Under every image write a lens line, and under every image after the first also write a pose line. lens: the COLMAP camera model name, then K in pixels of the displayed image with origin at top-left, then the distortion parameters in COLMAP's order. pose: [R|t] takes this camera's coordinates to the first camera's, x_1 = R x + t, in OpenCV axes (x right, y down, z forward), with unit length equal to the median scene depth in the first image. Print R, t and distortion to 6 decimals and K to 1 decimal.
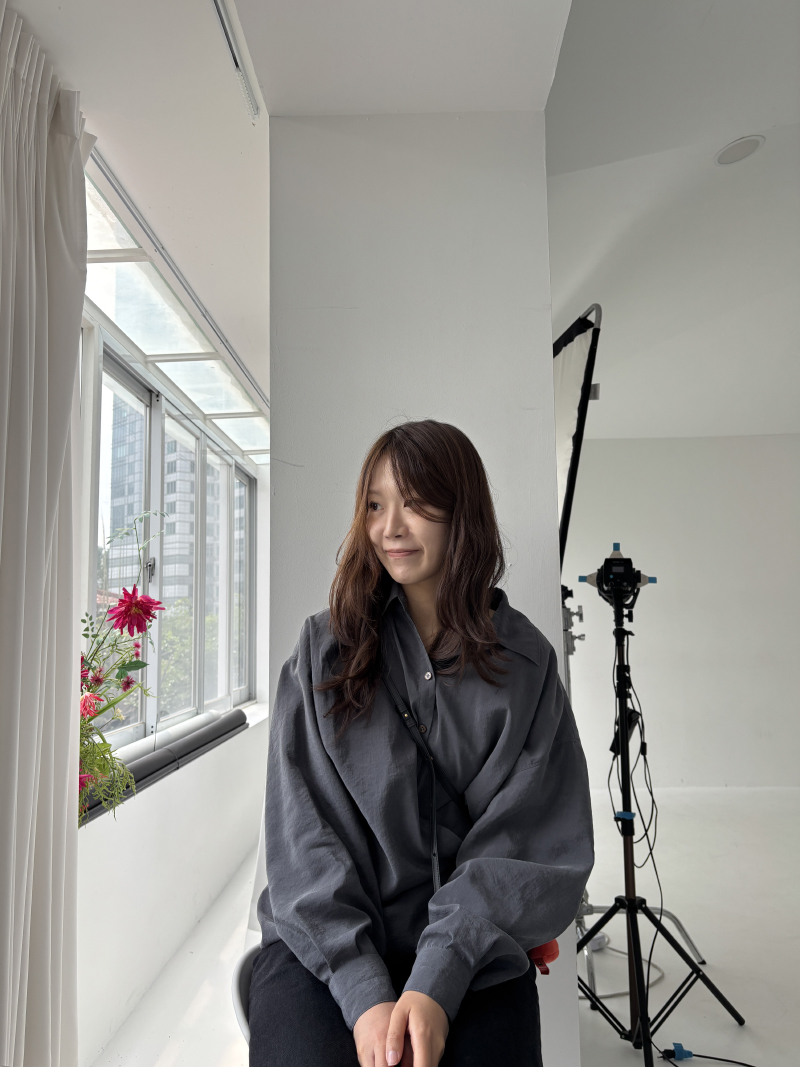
lens RADIAL K [[817.0, 0, 400.0], [0, 817.0, 533.5], [0, 0, 1]] dist [0.036871, -0.007535]
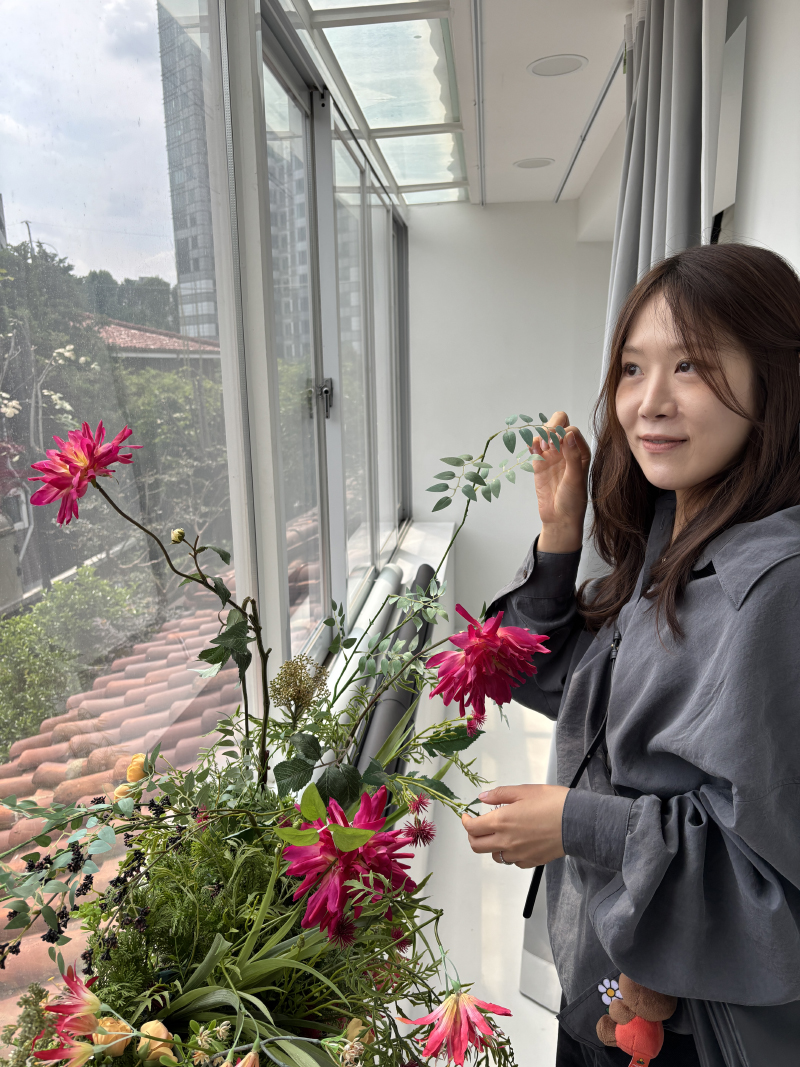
lens RADIAL K [[817.0, 0, 400.0], [0, 817.0, 533.5], [0, 0, 1]] dist [0.036871, -0.007535]
pose [[0.996193, 0.019447, -0.084978, -0.170370], [0.007705, 0.951341, 0.308044, -0.047599], [0.086834, -0.307526, 0.947569, 0.321814]]
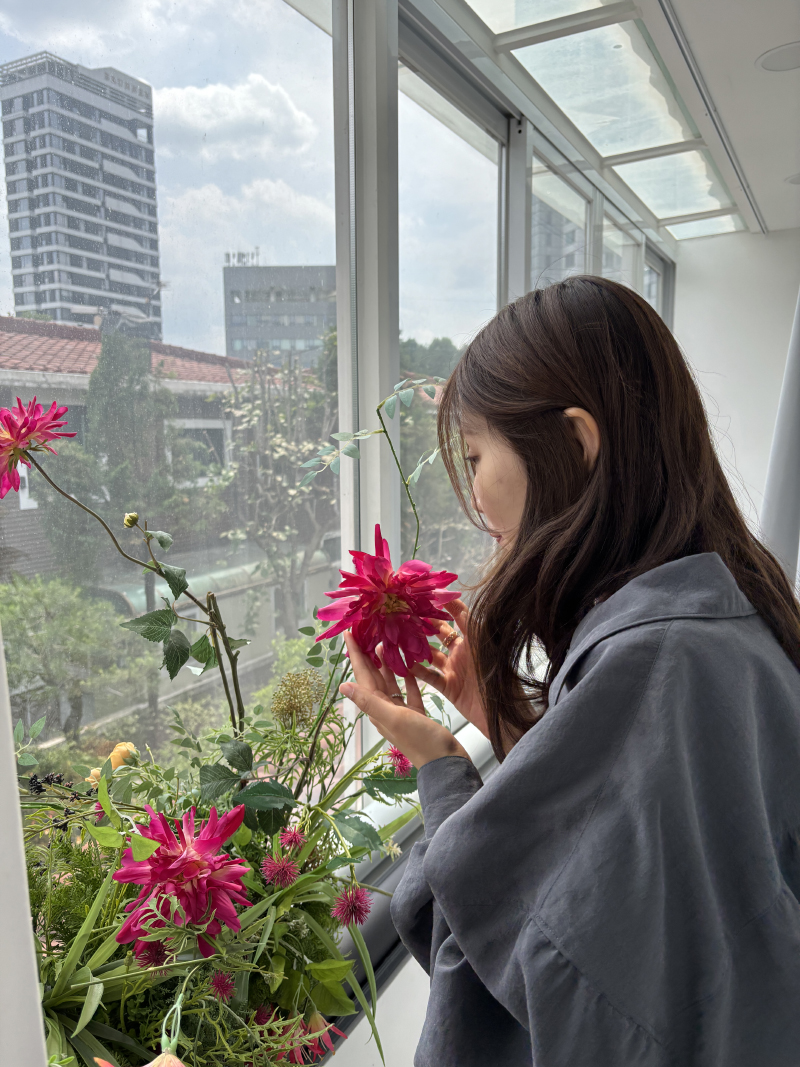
lens RADIAL K [[817.0, 0, 400.0], [0, 817.0, 533.5], [0, 0, 1]] dist [0.036871, -0.007535]
pose [[0.891665, 0.069464, -0.447334, -0.085049], [0.040476, 0.971966, 0.231610, -0.023389], [0.450882, -0.224625, 0.863857, 0.369157]]
